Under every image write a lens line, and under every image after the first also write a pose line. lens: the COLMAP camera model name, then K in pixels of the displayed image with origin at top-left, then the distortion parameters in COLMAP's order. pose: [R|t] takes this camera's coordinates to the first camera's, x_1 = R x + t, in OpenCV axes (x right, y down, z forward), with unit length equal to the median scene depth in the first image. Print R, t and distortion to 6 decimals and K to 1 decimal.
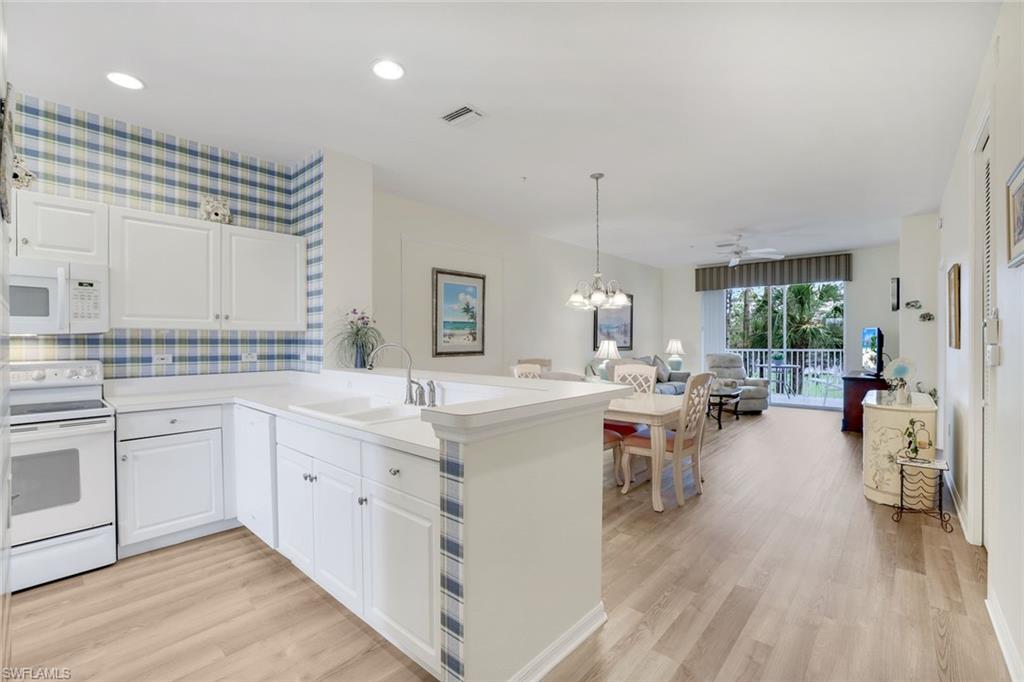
lens RADIAL K [[443.3, 0, 506.3], [0, 443.3, 344.2], [0, 0, 1]] dist [-0.027852, 0.006706]
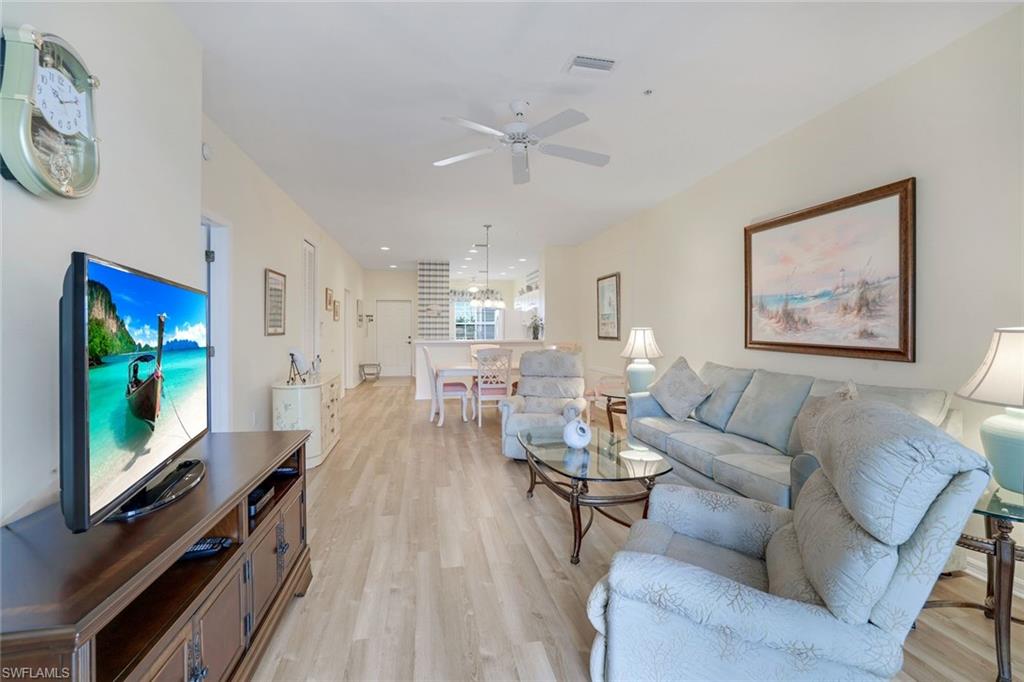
lens RADIAL K [[443.3, 0, 510.5], [0, 443.3, 328.1], [0, 0, 1]] dist [-0.027852, 0.006706]
pose [[-0.601214, 0.001701, -0.799086, 0.980357], [-0.007194, 0.999946, 0.007541, -0.014679], [0.799056, 0.010283, -0.601169, 1.381028]]
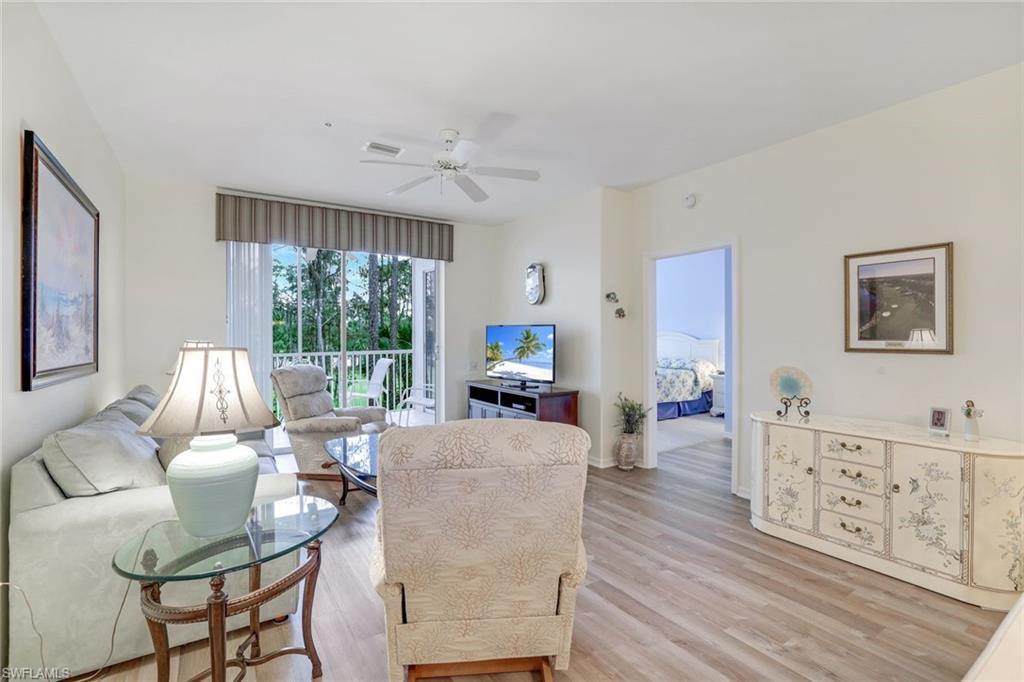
lens RADIAL K [[469.6, 0, 511.6], [0, 469.6, 340.7], [0, 0, 1]] dist [-0.023799, 0.003717]
pose [[0.243763, -0.008583, 0.969797, 0.028462], [0.011986, 0.999911, 0.005837, -0.014403], [-0.969761, 0.010201, 0.243844, 0.869972]]
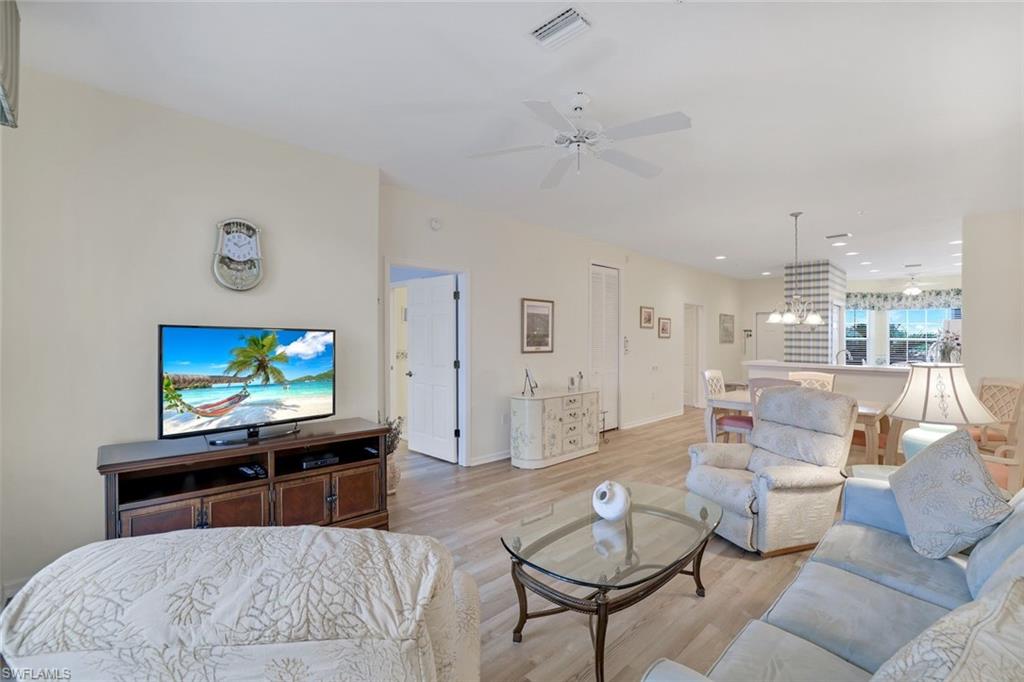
lens RADIAL K [[443.3, 0, 506.5], [0, 443.3, 337.5], [0, 0, 1]] dist [-0.027852, 0.006706]
pose [[-0.997288, -0.007502, 0.073218, 0.611107], [-0.006764, 0.999924, 0.010328, -0.034892], [-0.073290, 0.009804, -0.997262, 1.522236]]
